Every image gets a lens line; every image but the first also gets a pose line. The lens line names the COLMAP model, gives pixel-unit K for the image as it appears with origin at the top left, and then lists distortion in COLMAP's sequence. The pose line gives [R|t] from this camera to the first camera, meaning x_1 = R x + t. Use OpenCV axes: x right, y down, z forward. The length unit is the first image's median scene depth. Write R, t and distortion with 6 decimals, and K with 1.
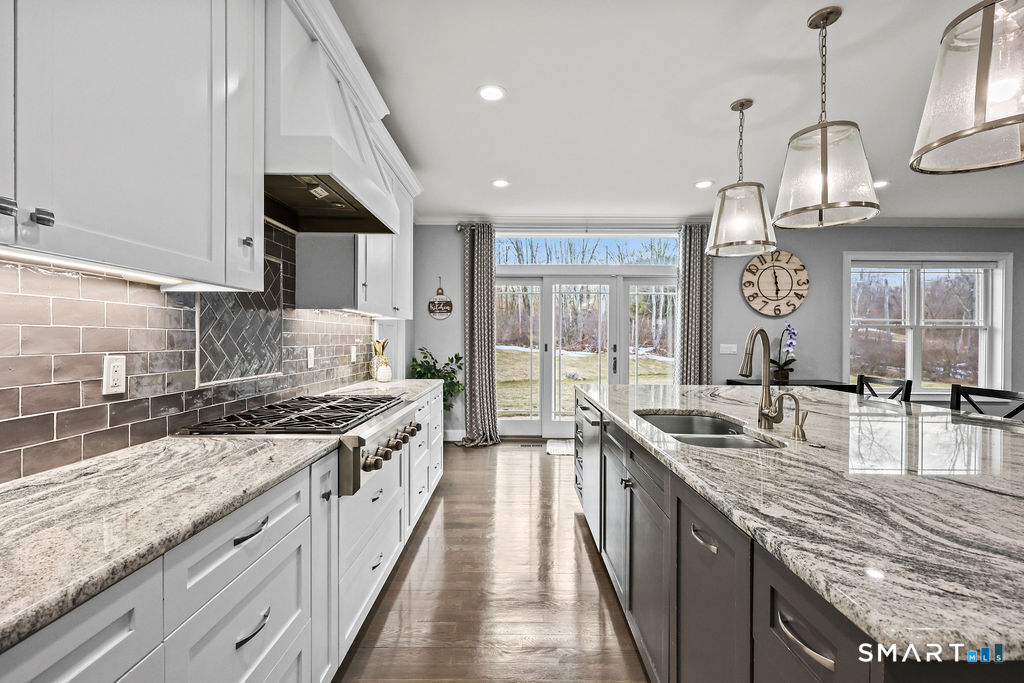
lens RADIAL K [[441.0, 0, 516.7], [0, 441.0, 341.1], [0, 0, 1]] dist [-0.001933, -0.000081]
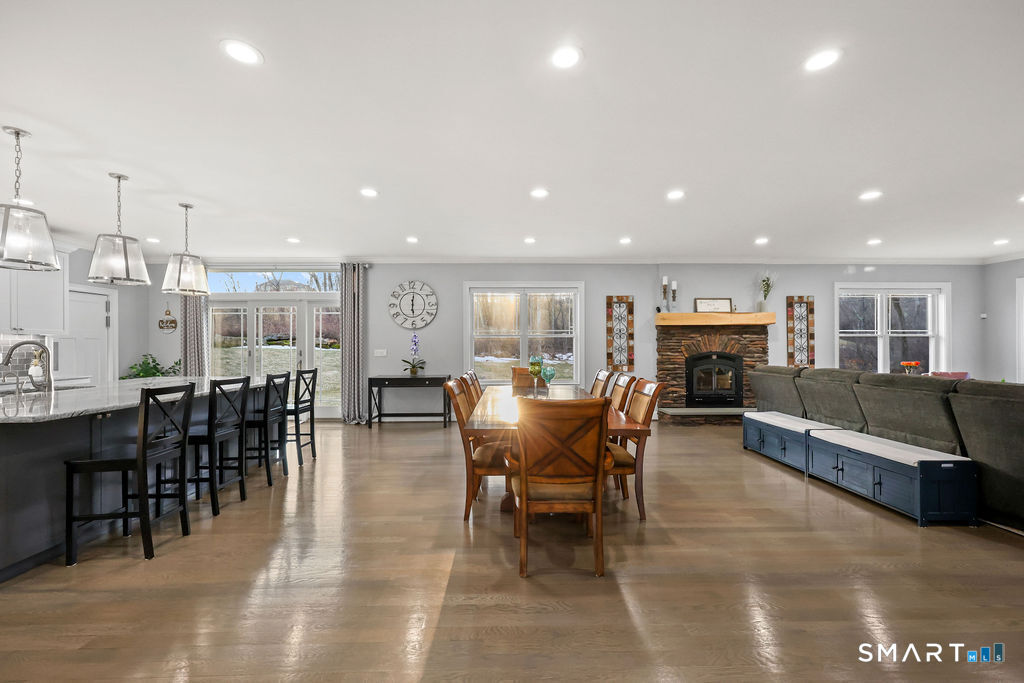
lens RADIAL K [[412.6, 0, 512.7], [0, 412.6, 345.2], [0, 0, 1]] dist [-0.001565, 0.000279]
pose [[0.999639, -0.010108, 0.024896, 0.866974], [0.010273, 0.999926, -0.006515, 0.006416], [-0.024829, 0.006768, 0.999669, -0.296827]]
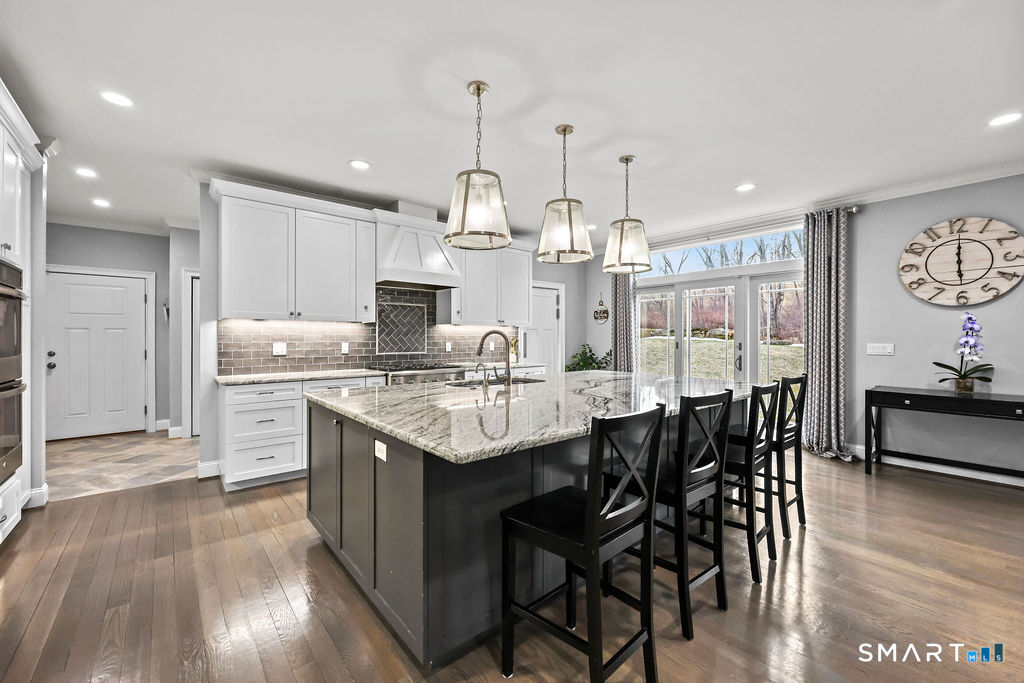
lens RADIAL K [[412.6, 0, 512.8], [0, 412.6, 337.1], [0, 0, 1]] dist [-0.001565, 0.000279]
pose [[0.647056, -0.005416, -0.762423, 0.630081], [-0.002027, 0.999959, -0.008824, 0.003674], [0.762439, 0.007255, 0.647019, -0.031254]]
